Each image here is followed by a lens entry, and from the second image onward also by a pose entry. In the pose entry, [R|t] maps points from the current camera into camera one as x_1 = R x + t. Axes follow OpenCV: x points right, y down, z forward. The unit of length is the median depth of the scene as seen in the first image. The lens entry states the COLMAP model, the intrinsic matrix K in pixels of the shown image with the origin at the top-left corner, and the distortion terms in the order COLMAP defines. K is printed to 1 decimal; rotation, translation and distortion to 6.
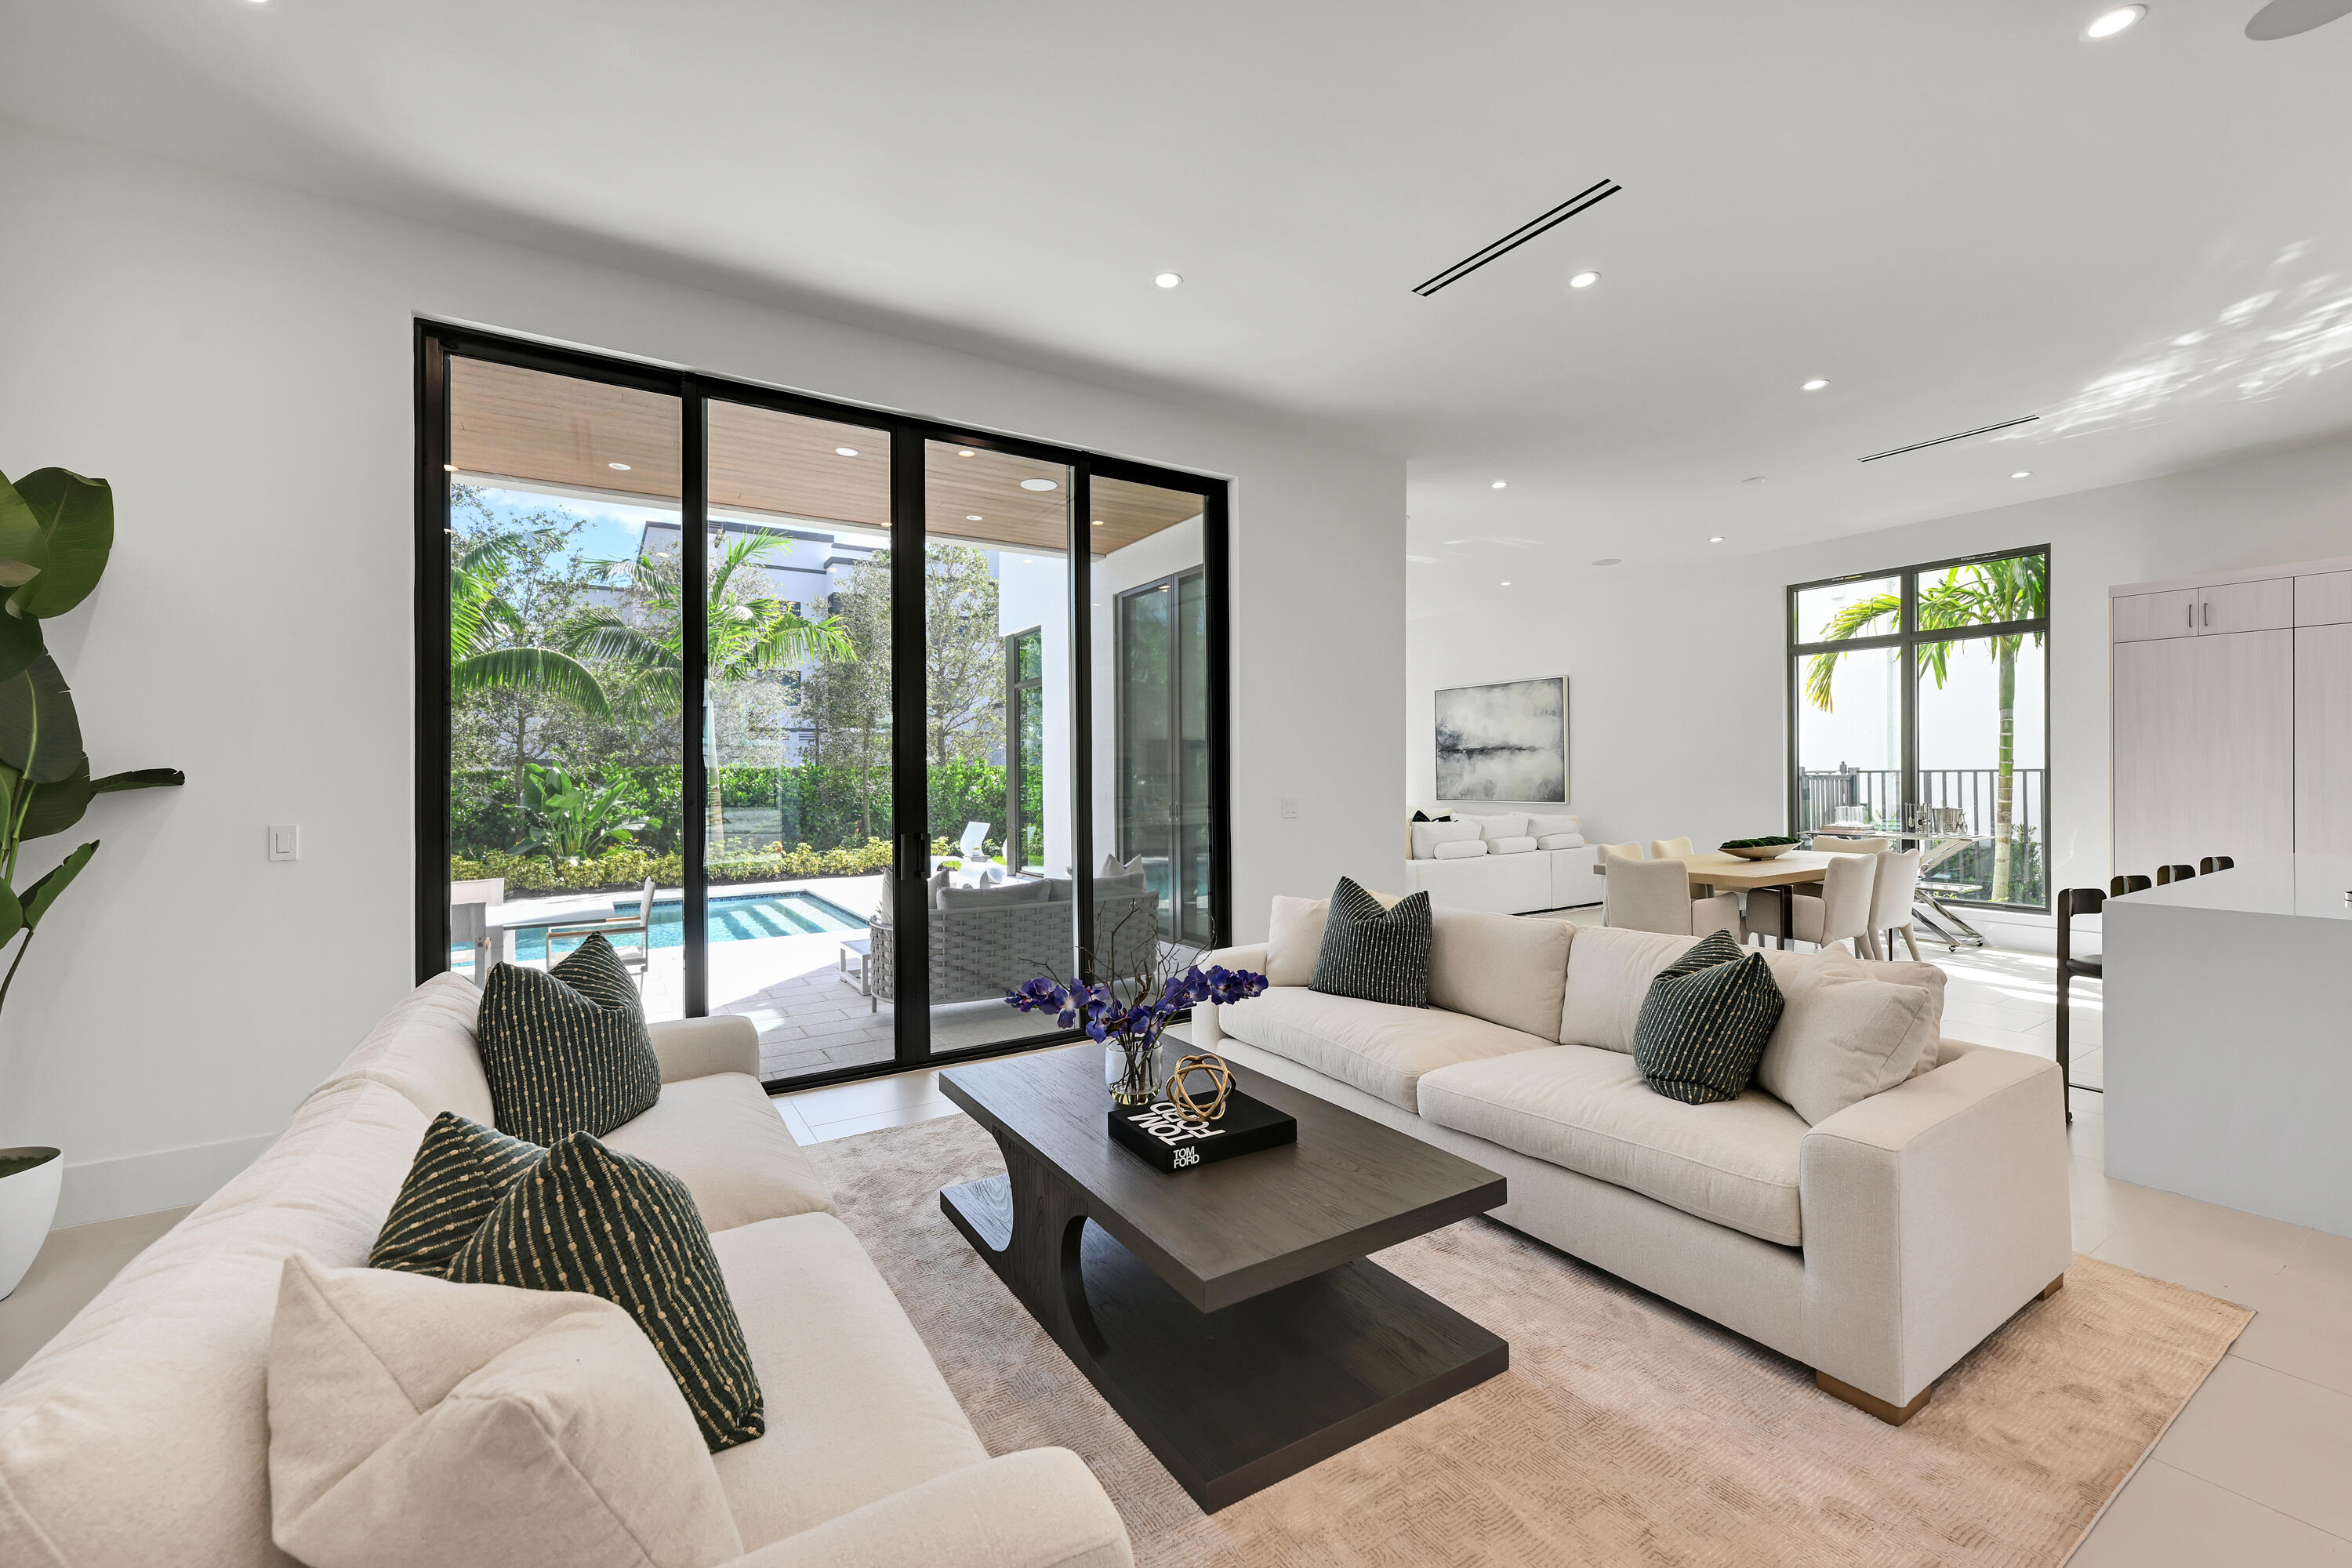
lens RADIAL K [[962.0, 0, 1168.8], [0, 962.0, 783.3], [0, 0, 1]] dist [-0.011790, 0.005396]
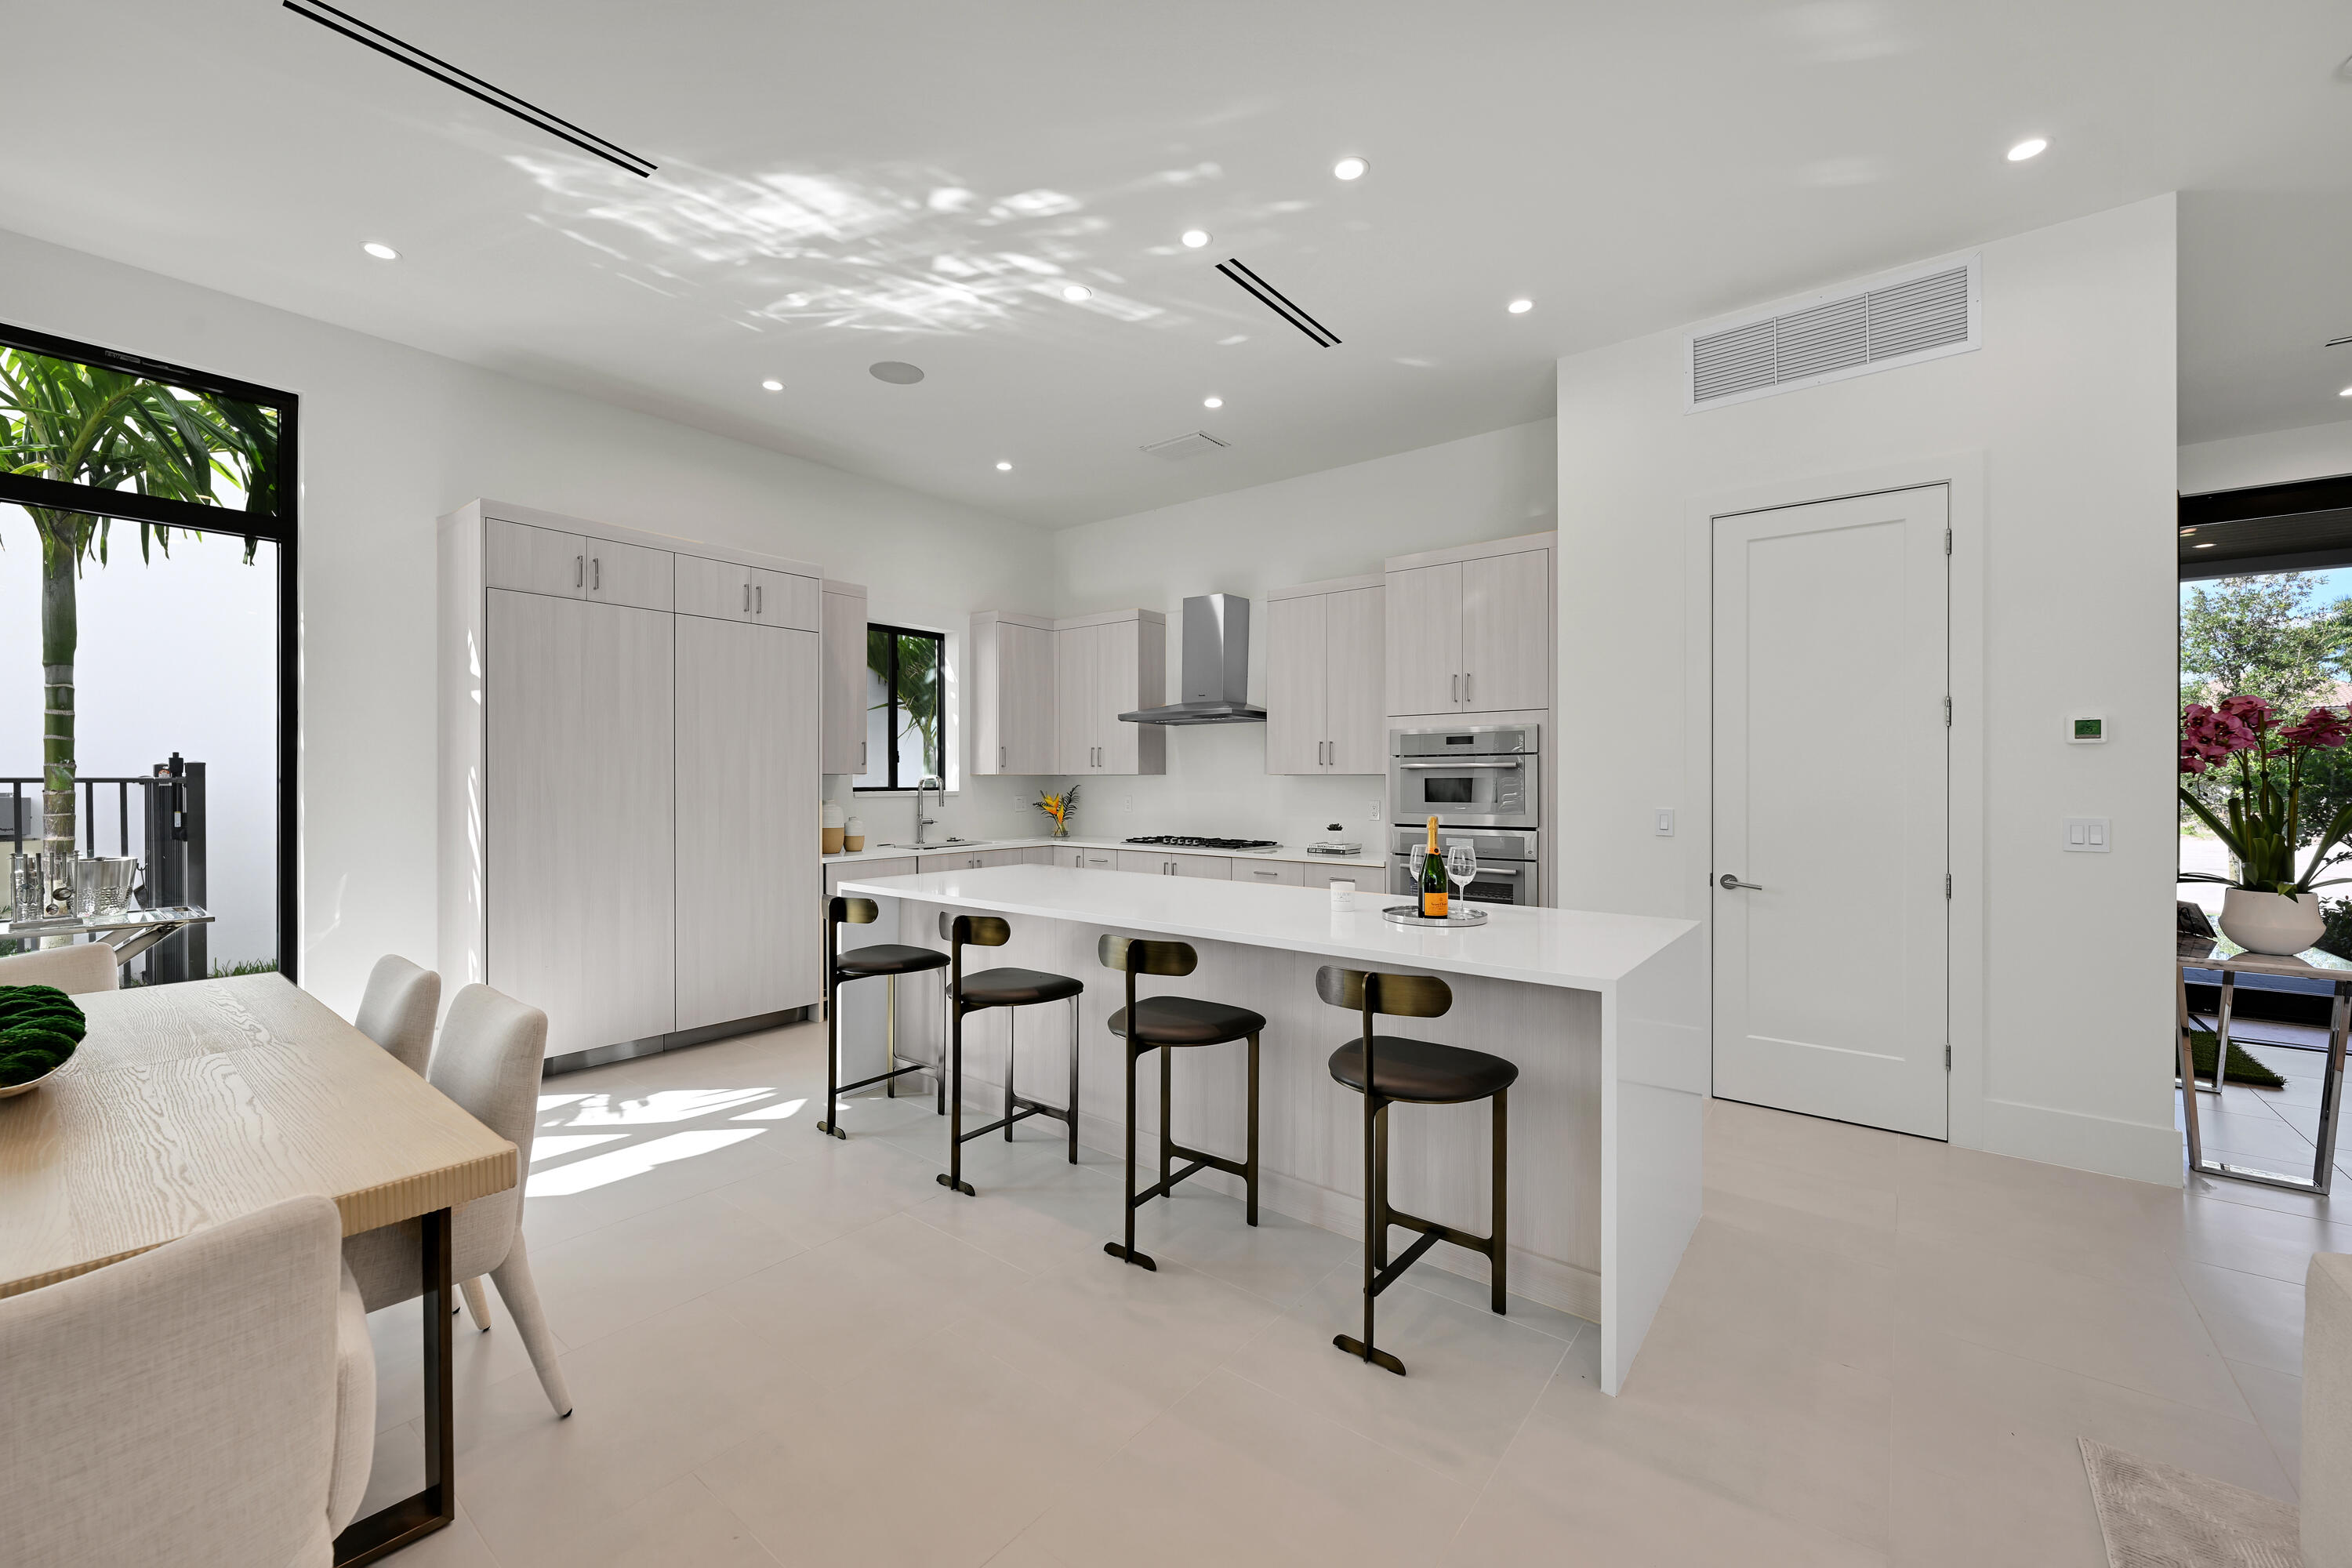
lens RADIAL K [[928.0, 0, 1171.5], [0, 928.0, 785.7], [0, 0, 1]] dist [-0.000171, -0.000855]
pose [[-0.326534, 0.003475, 0.945179, 0.209016], [0.007676, 0.999970, -0.001024, -0.006403], [-0.945154, 0.006920, -0.326551, 0.669251]]
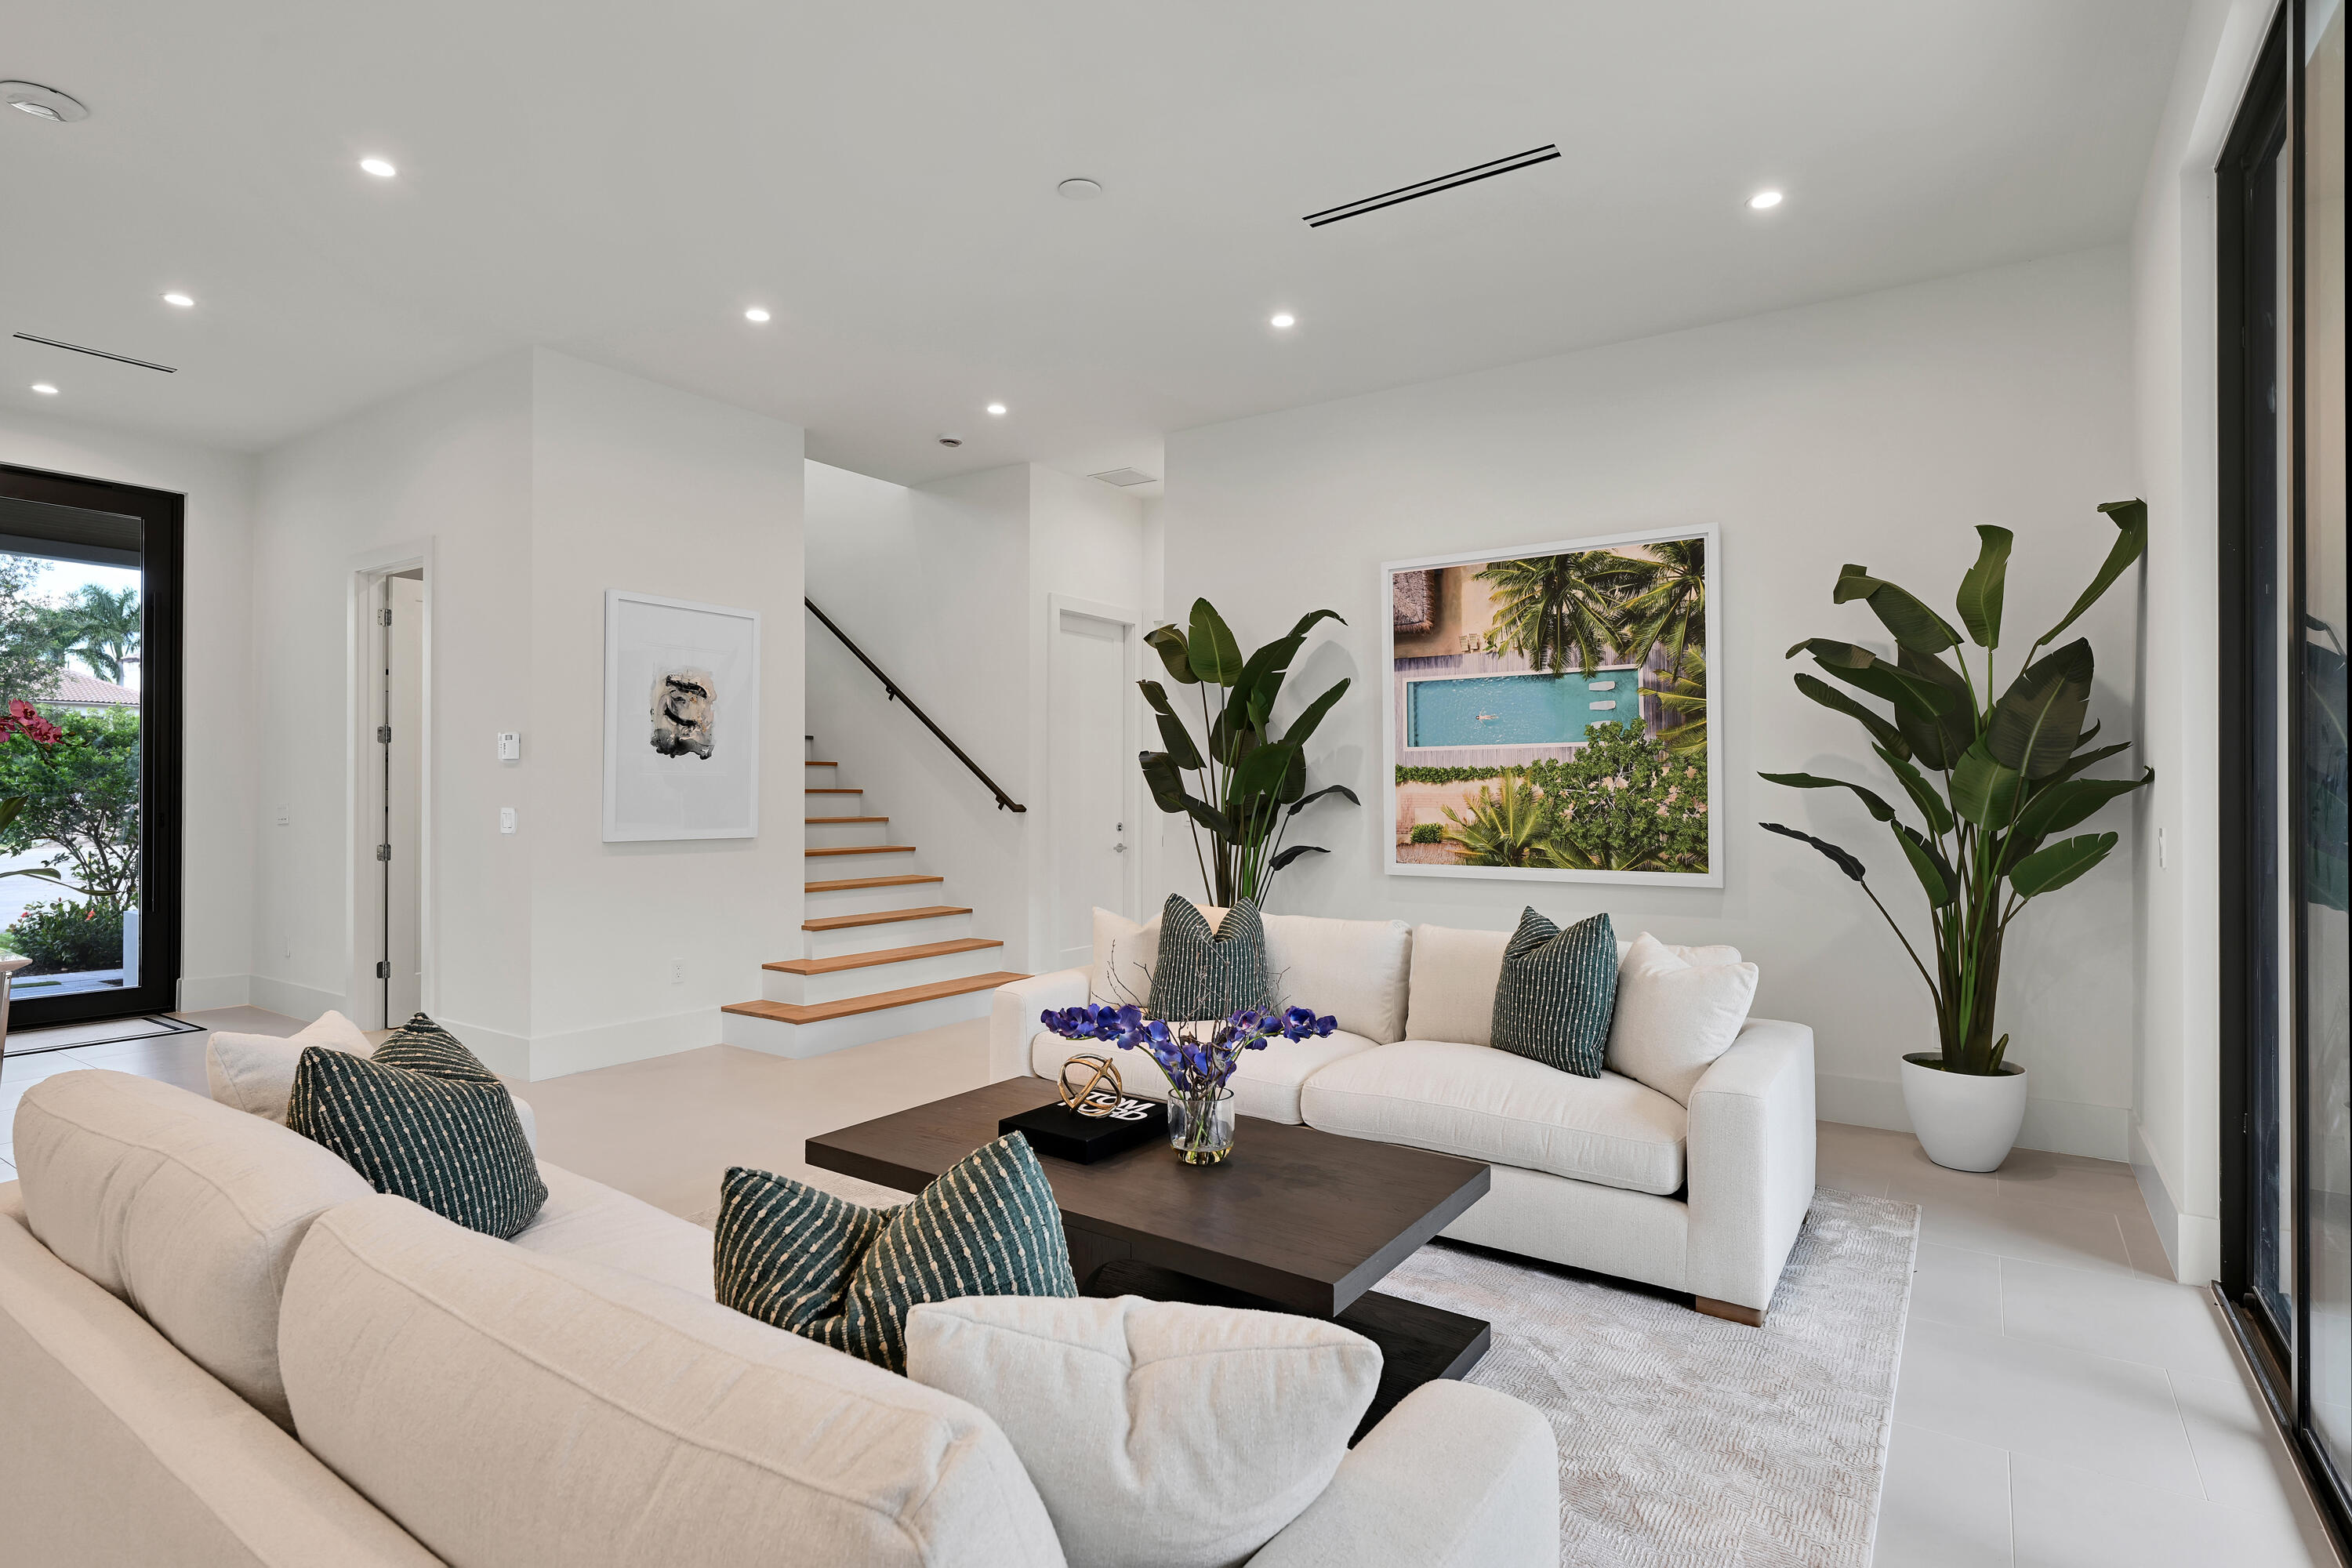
lens RADIAL K [[1183.2, 0, 1171.8], [0, 1183.2, 783.6], [0, 0, 1]] dist [-0.005646, -0.000044]
pose [[-0.919458, 0.007371, -0.393118, 0.149945], [0.004019, 0.999948, 0.009349, -0.004977], [0.393167, 0.007016, -0.919440, 0.735836]]
